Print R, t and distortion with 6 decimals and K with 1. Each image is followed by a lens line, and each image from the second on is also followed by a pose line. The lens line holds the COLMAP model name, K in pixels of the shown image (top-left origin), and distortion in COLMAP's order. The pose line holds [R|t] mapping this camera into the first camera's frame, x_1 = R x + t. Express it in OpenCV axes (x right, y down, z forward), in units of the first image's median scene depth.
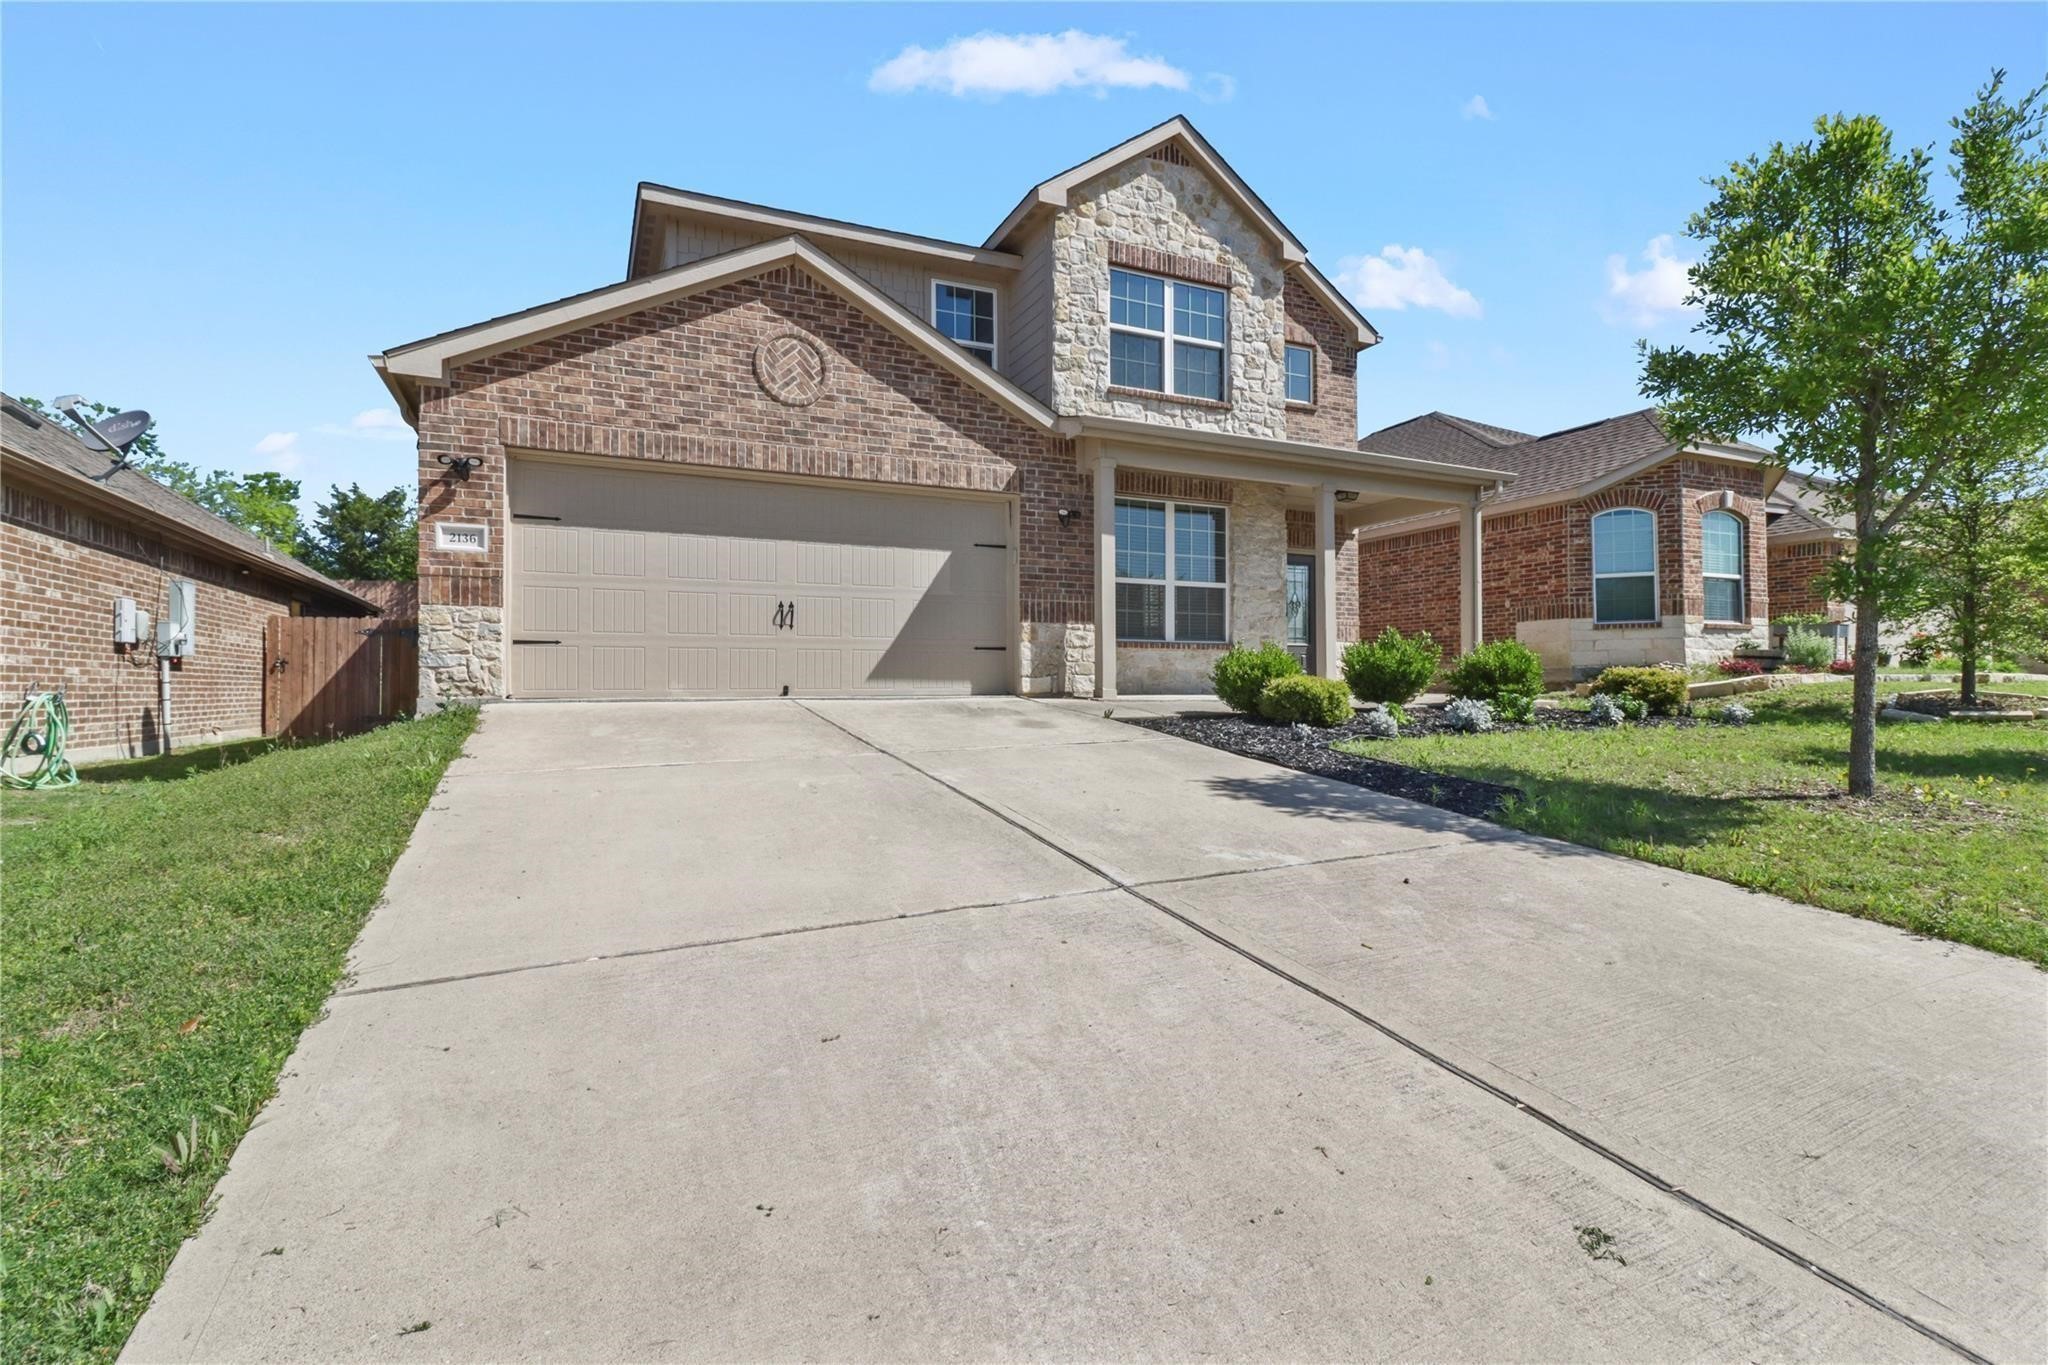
lens RADIAL K [[947.4, 0, 933.8], [0, 947.4, 676.8], [0, 0, 1]] dist [-0.000494, -0.000934]
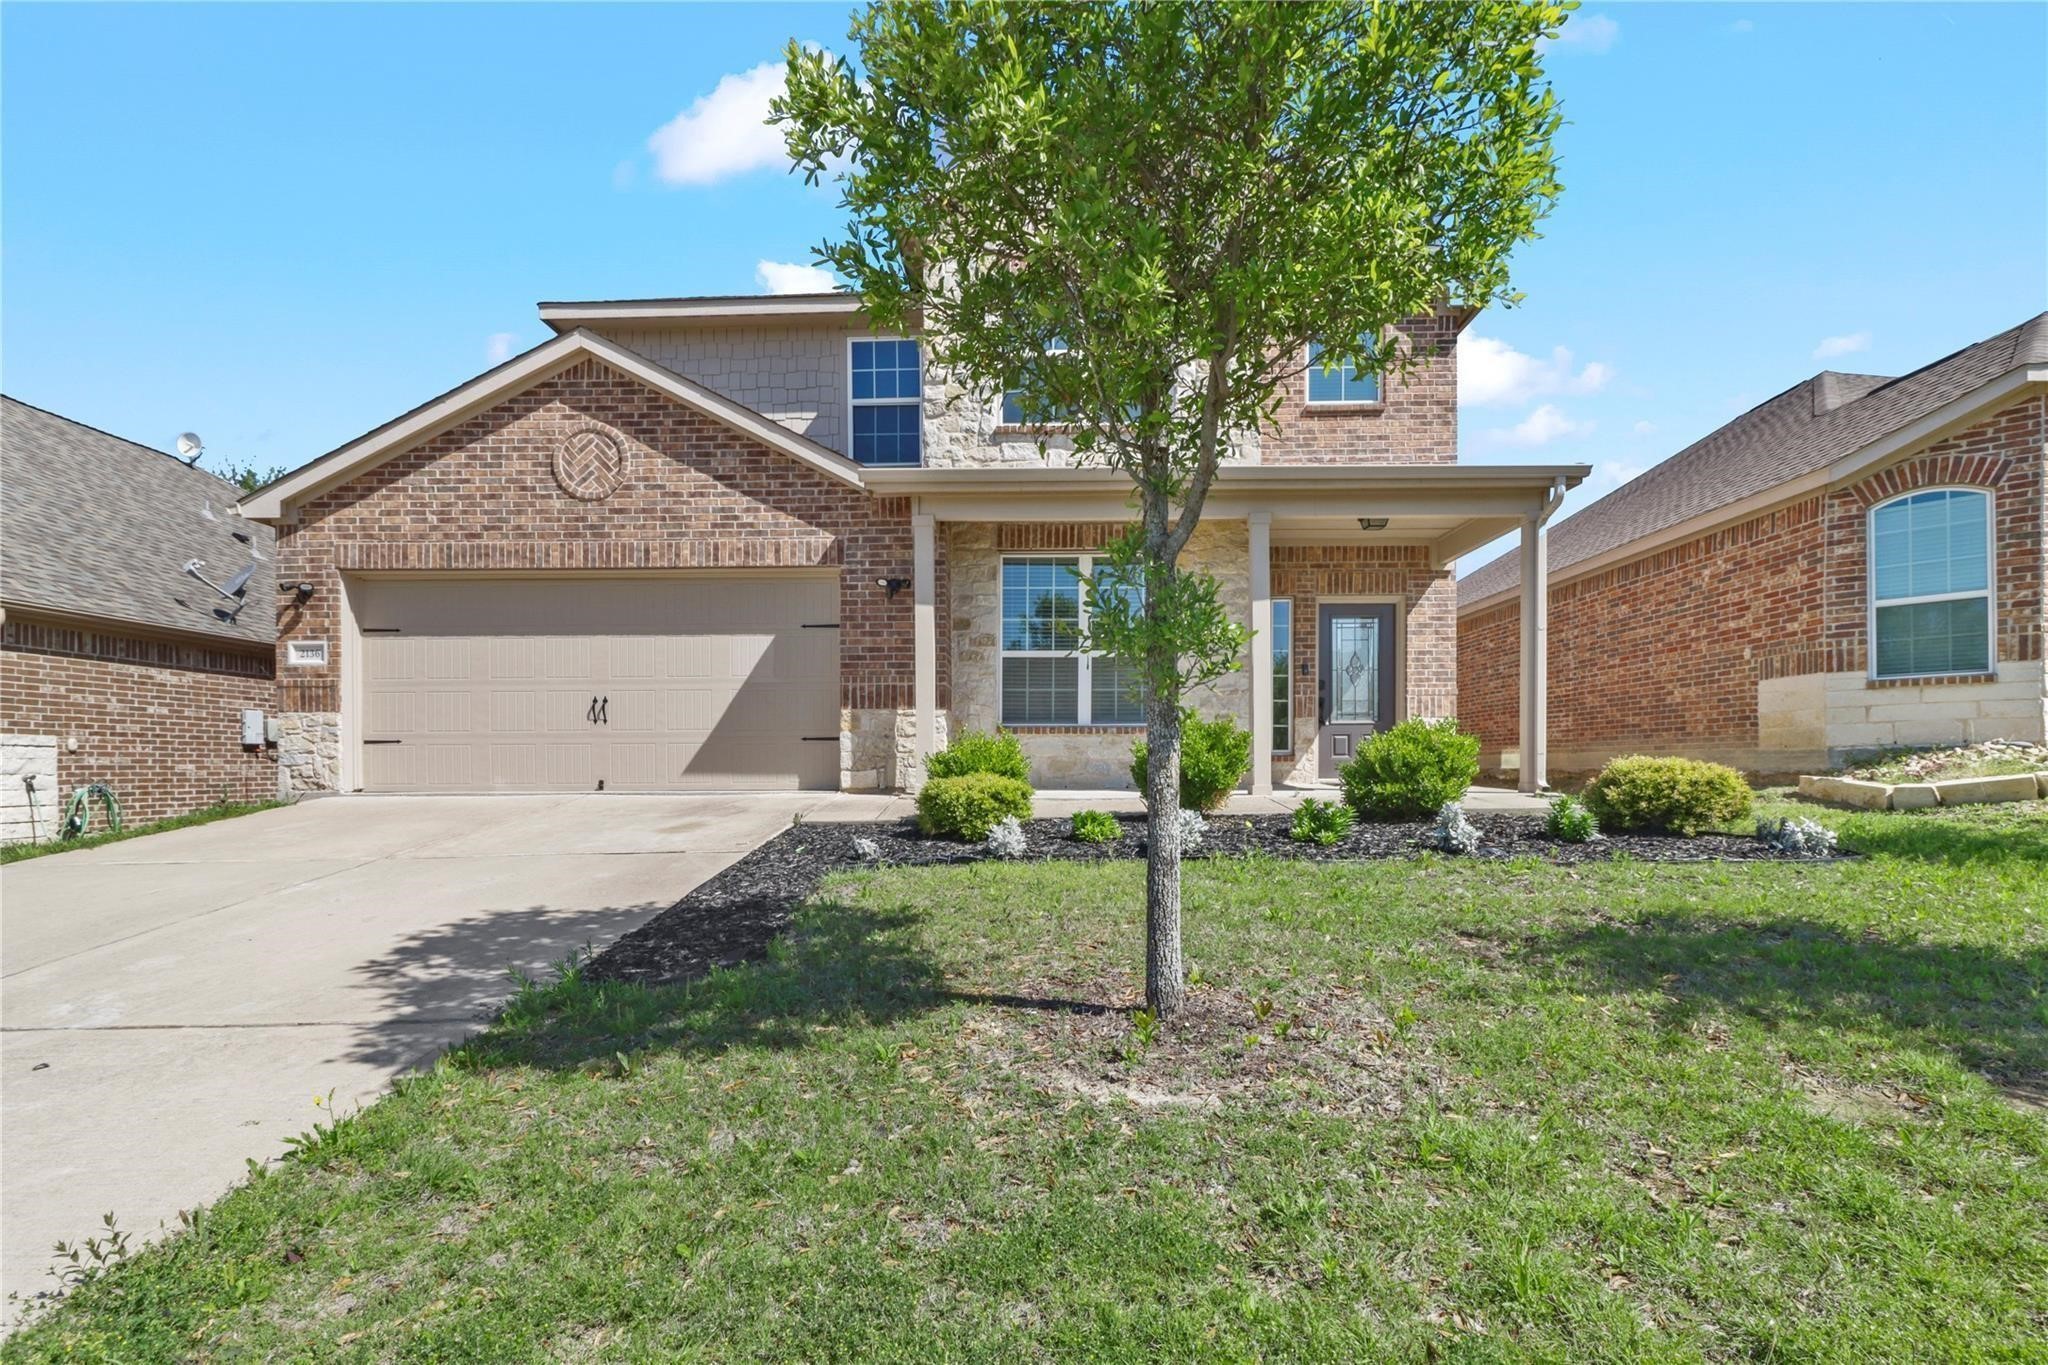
lens RADIAL K [[947.4, 0, 998.6], [0, 947.4, 771.3], [0, 0, 1]] dist [-0.000494, -0.000934]
pose [[0.904535, 0.001232, -0.426398, 0.648357], [0.006975, 0.999819, 0.017684, -0.014845], [0.426343, -0.018969, 0.904363, 0.267091]]
